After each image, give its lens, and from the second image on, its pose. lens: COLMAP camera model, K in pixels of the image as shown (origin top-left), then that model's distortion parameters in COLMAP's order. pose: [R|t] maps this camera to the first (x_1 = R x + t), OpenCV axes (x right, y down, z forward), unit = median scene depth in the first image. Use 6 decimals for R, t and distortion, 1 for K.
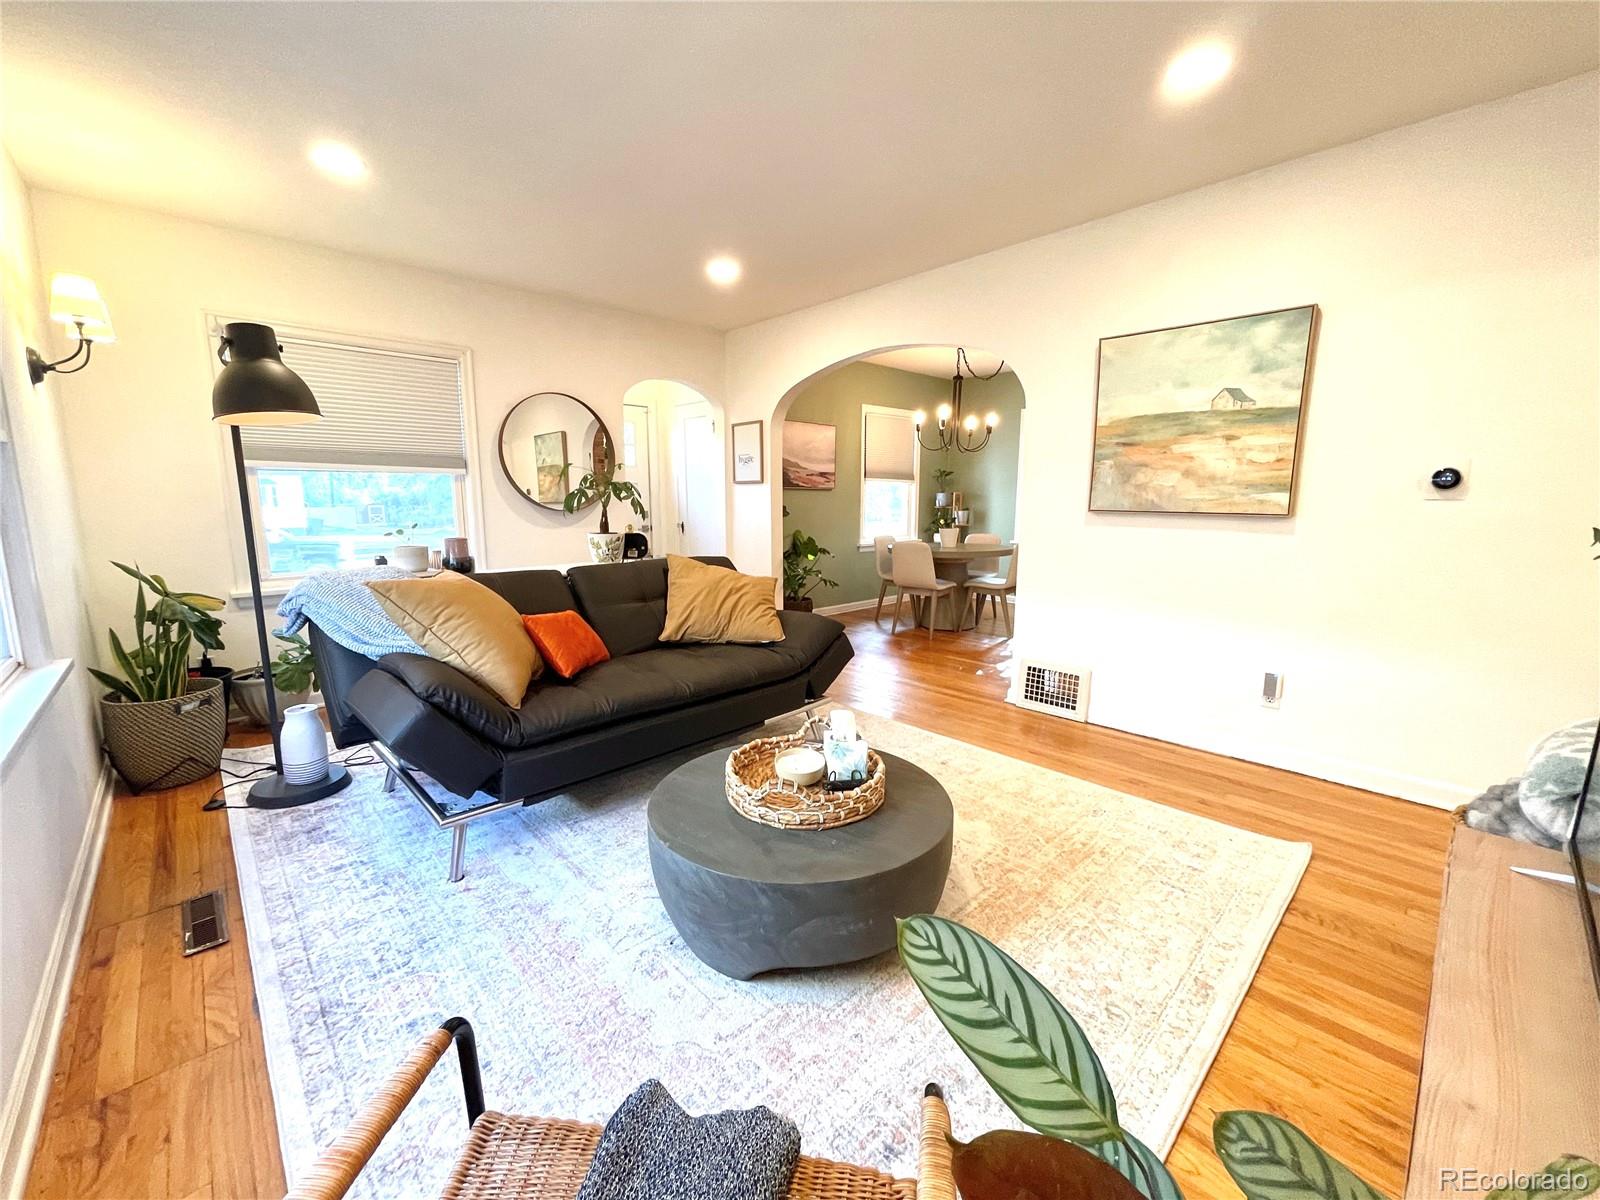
lens RADIAL K [[648.3, 0, 798.7], [0, 648.3, 598.9], [0, 0, 1]] dist [0.000744, -0.001452]
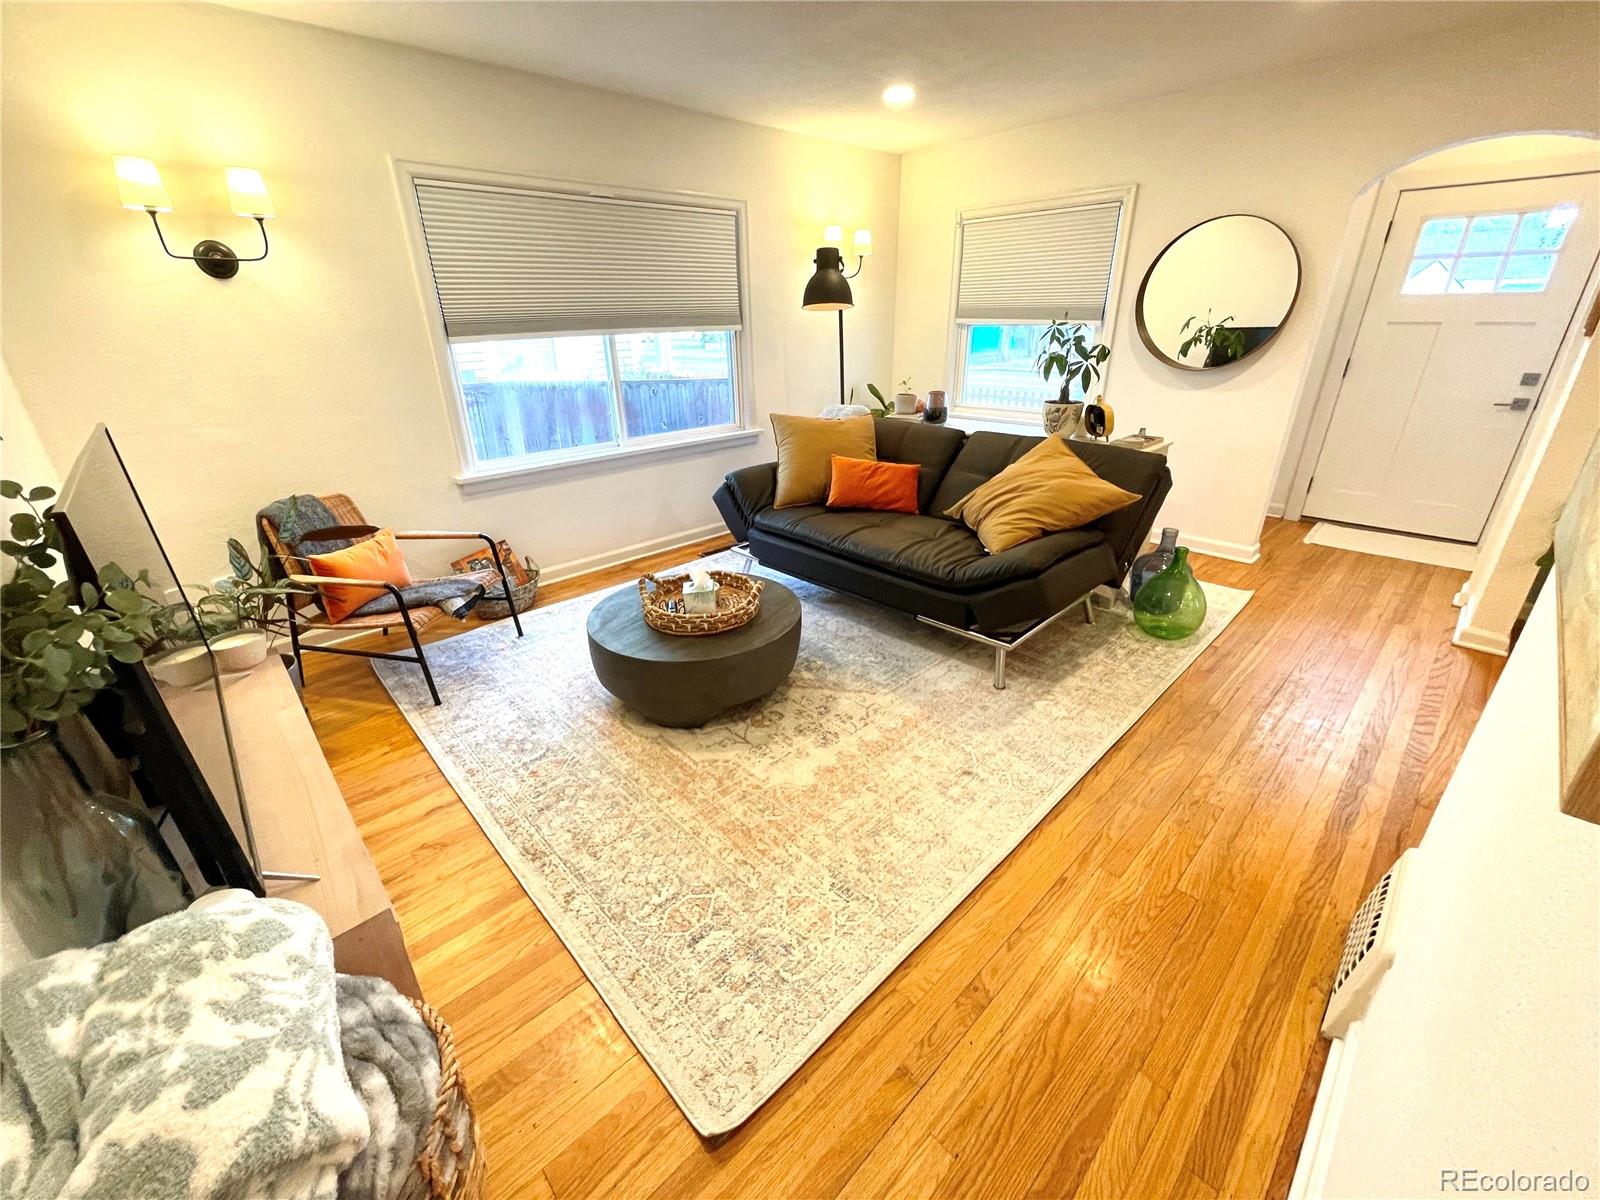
lens RADIAL K [[648.3, 0, 790.9], [0, 648.3, 602.6], [0, 0, 1]] dist [0.000744, -0.001452]
pose [[-0.007186, 0.405254, -0.914176, 0.975134], [-0.140017, 0.904785, 0.402192, -0.231082], [0.990123, 0.130890, 0.050240, 0.862712]]
